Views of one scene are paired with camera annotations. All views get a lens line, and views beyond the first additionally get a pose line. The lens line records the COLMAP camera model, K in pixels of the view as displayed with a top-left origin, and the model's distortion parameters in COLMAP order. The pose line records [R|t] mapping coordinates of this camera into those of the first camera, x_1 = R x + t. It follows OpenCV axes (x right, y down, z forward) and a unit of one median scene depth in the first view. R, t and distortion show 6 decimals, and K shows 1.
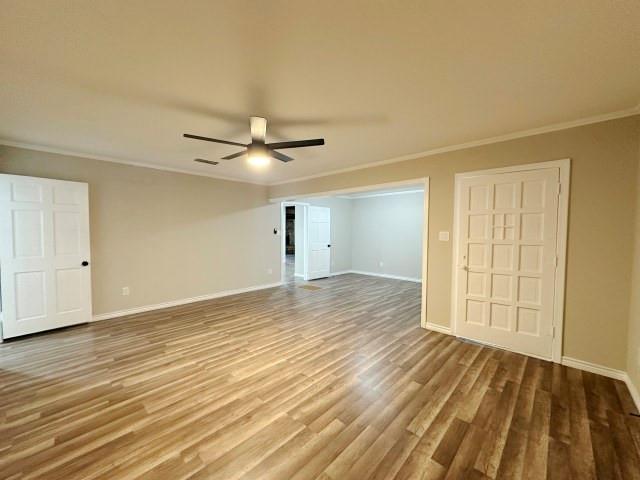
lens RADIAL K [[257.7, 0, 320.3], [0, 257.7, 239.0], [0, 0, 1]] dist [-0.002436, 0.000051]
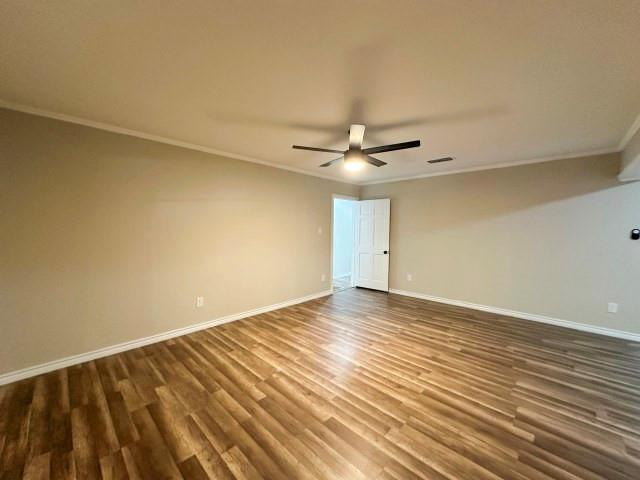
lens RADIAL K [[257.7, 0, 320.3], [0, 257.7, 241.8], [0, 0, 1]] dist [-0.002436, 0.000051]
pose [[-0.016285, 0.046770, -0.998773, 0.720545], [-0.041562, 0.998010, 0.047412, -0.026788], [0.999003, 0.042283, -0.014309, 0.761076]]
